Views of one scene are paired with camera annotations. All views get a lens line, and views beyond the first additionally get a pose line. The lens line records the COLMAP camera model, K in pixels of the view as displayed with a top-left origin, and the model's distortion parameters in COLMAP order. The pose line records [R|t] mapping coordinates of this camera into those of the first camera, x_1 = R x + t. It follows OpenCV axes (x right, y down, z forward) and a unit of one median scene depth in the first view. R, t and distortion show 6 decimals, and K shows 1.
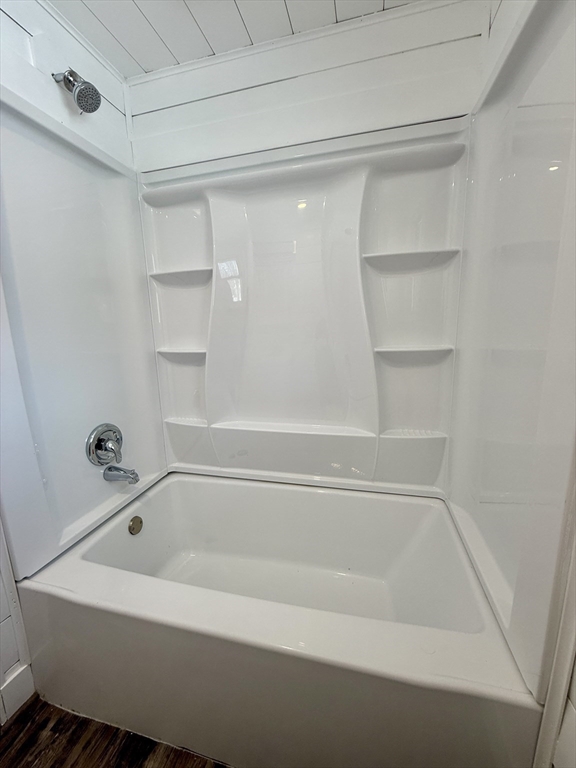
lens RADIAL K [[305.8, 0, 288.0], [0, 305.8, 384.0], [0, 0, 1]] dist [0.000748, 0.000086]
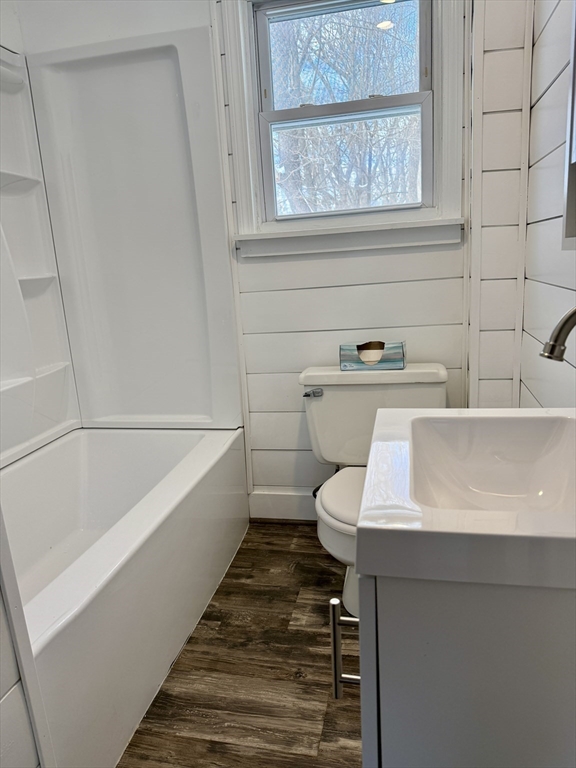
lens RADIAL K [[541.4, 0, 288.0], [0, 541.4, 384.0], [0, 0, 1]] dist [0.001388, -0.000583]
pose [[-0.020758, -0.206065, 0.978318, -1.252913], [0.227074, 0.951984, 0.205336, 0.031976], [-0.973656, 0.226413, 0.027031, 0.252152]]
